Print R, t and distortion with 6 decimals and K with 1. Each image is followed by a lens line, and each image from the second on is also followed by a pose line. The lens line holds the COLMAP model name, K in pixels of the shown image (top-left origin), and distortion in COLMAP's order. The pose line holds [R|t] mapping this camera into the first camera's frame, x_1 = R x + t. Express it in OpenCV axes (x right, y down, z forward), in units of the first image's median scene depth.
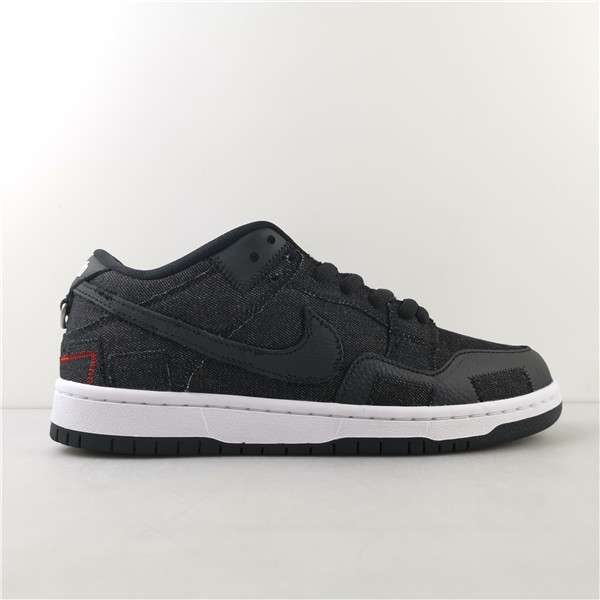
lens RADIAL K [[629.3, 0, 300.0], [0, 629.3, 300.0], [0, 0, 1]] dist [0.009536, -0.008379]
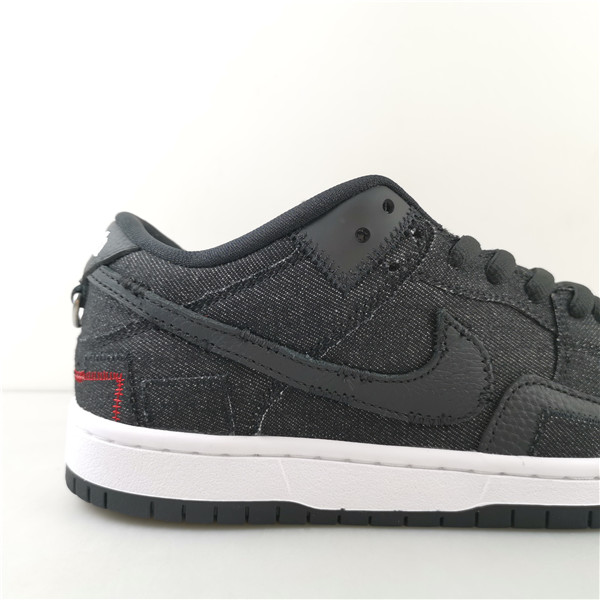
lens RADIAL K [[629.3, 0, 300.0], [0, 629.3, 300.0], [0, 0, 1]] dist [0.009536, -0.008379]
pose [[0.998436, 0.005352, -0.055644, -0.097865], [0.002382, 0.990428, 0.138011, -0.088992], [0.055850, -0.137928, 0.988866, 0.355350]]
